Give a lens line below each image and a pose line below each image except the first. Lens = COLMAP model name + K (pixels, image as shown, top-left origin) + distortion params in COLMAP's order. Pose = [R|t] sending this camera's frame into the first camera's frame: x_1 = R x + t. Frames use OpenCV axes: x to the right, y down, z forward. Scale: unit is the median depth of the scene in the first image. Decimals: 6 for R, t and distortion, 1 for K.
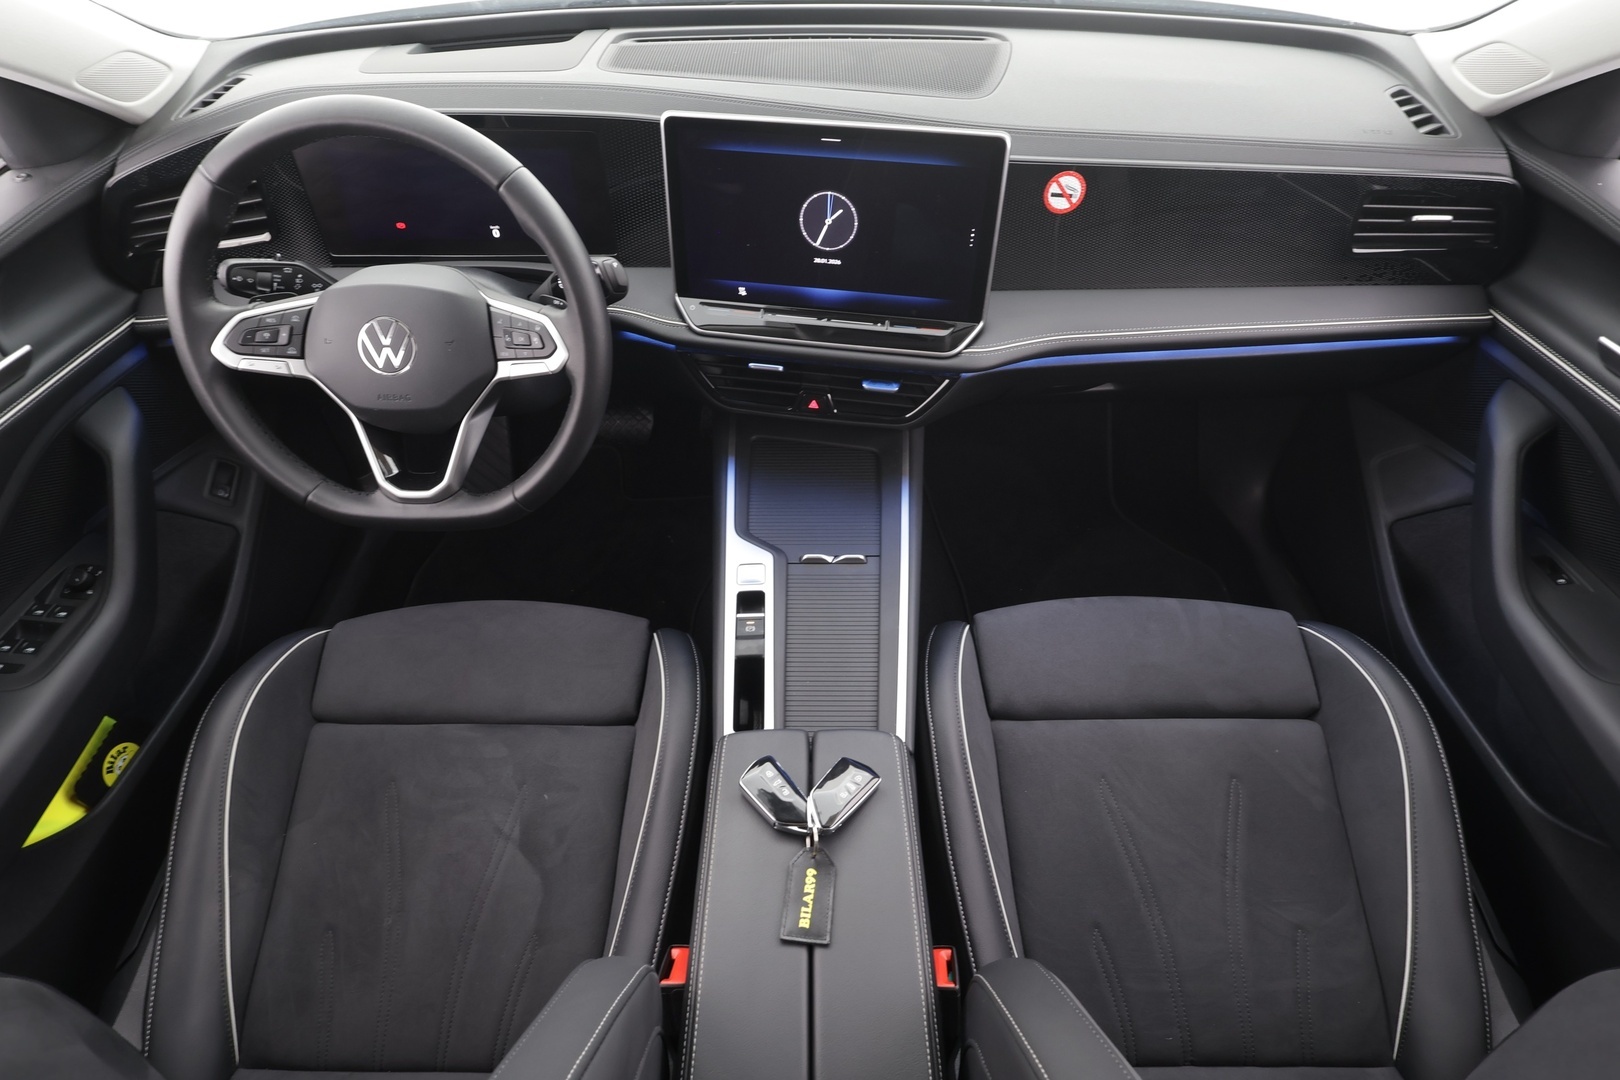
lens RADIAL K [[846.2, 0, 810.0], [0, 846.2, 540.0], [0, 0, 1]] dist [0.003535, 0.000894]
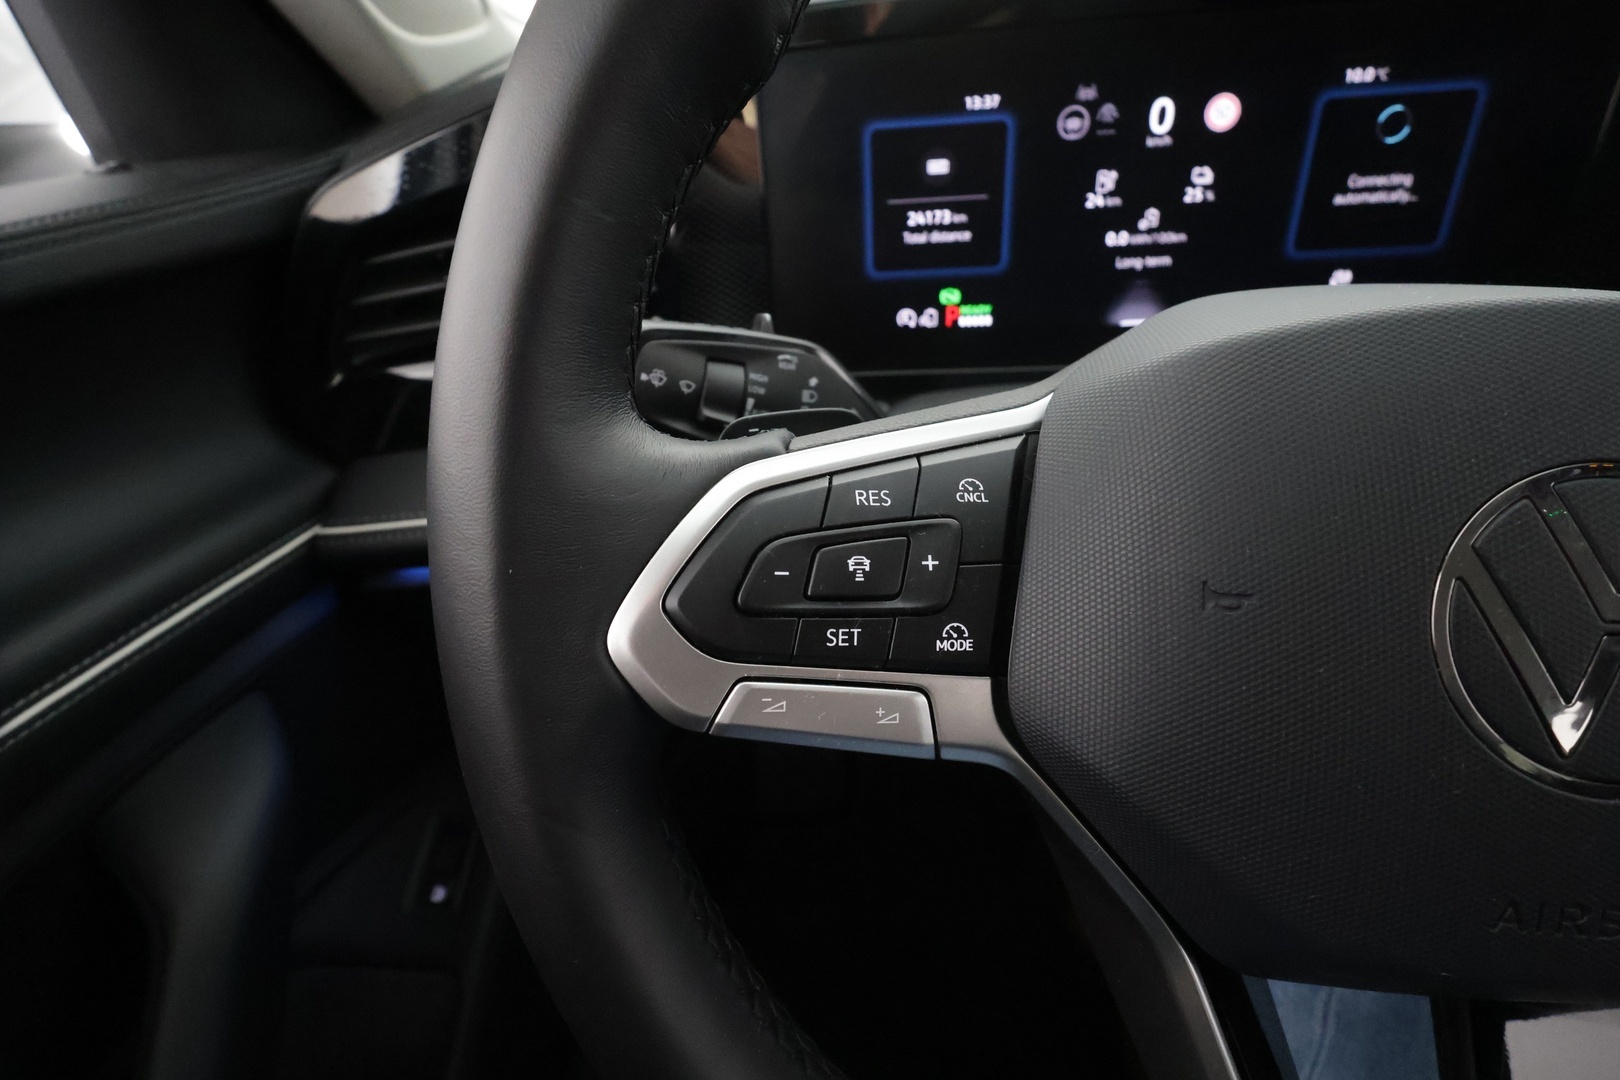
lens RADIAL K [[758.7, 0, 810.0], [0, 758.7, 540.0], [0, 0, 1]] dist [0.002093, 0.000645]
pose [[0.994270, -0.008148, -0.106589, -0.597847], [-0.019719, 0.966003, -0.257779, -0.188409], [0.105065, 0.258403, 0.960307, 0.773124]]
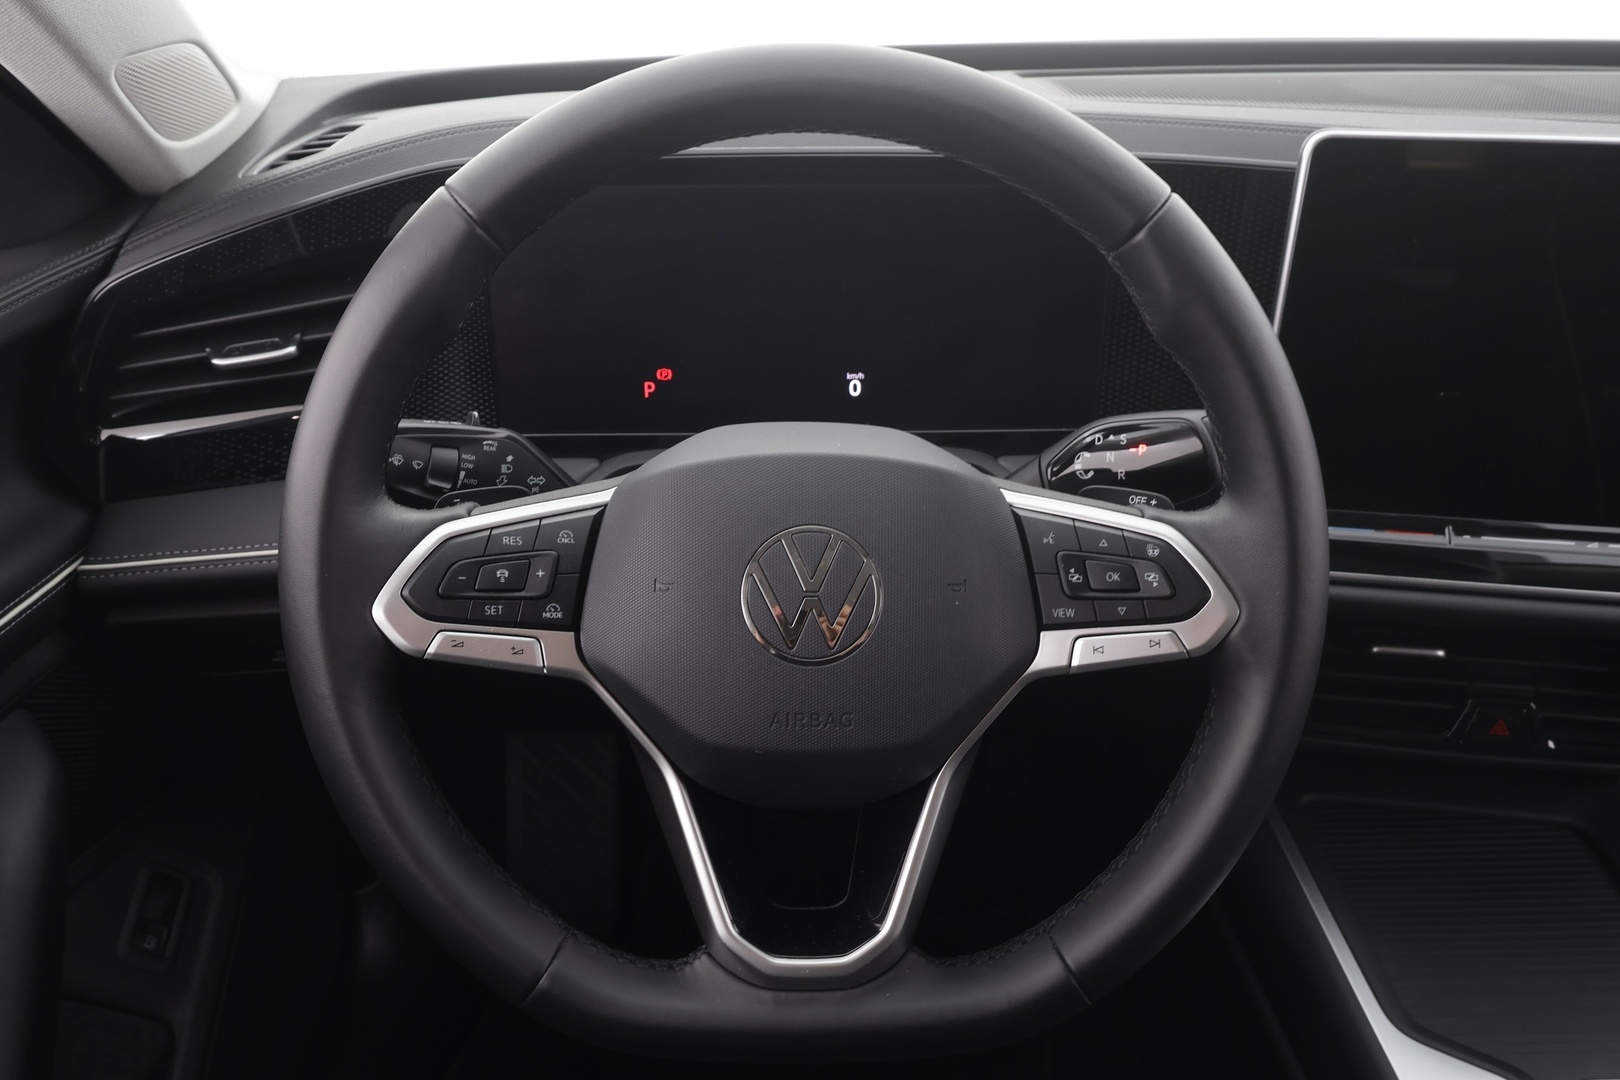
lens RADIAL K [[1258.6, 0, 810.0], [0, 1258.6, 540.0], [0, 0, 1]] dist [0.016413, -0.000262]
pose [[0.999631, -0.008985, 0.025636, -0.477868], [0.016430, 0.951518, -0.307154, -0.061811], [-0.021633, 0.307462, 0.951315, 0.381532]]
